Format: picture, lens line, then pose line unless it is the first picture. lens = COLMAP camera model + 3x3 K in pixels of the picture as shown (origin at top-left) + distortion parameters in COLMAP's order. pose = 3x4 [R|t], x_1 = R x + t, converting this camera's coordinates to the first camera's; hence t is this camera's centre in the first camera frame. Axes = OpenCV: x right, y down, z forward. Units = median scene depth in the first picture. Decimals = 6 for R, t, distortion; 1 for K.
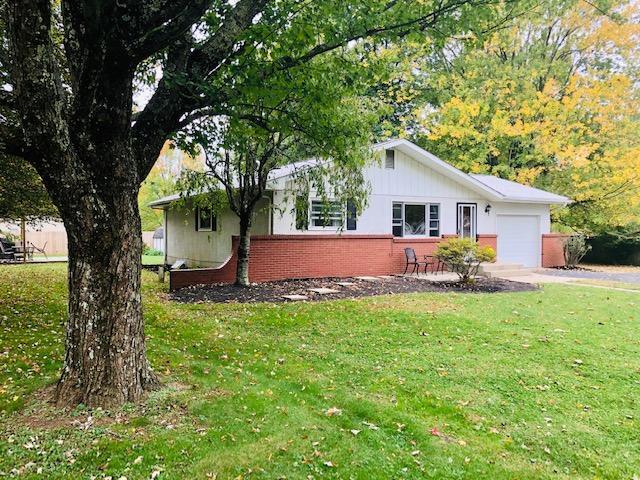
lens RADIAL K [[513.5, 0, 320.0], [0, 513.5, 240.0], [0, 0, 1]] dist [0.086943, -0.000879]
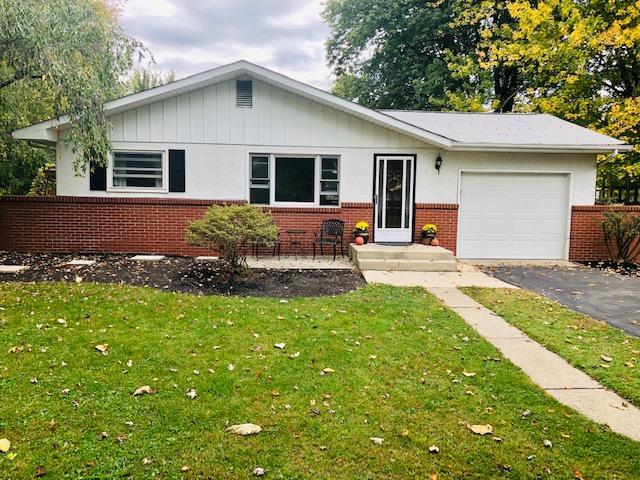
lens RADIAL K [[513.5, 0, 320.0], [0, 513.5, 240.0], [0, 0, 1]] dist [0.086943, -0.000879]
pose [[0.883877, 0.050089, -0.465030, 0.529723], [-0.024868, 0.997876, 0.060216, -0.001285], [0.467058, -0.041659, 0.883245, 0.399815]]
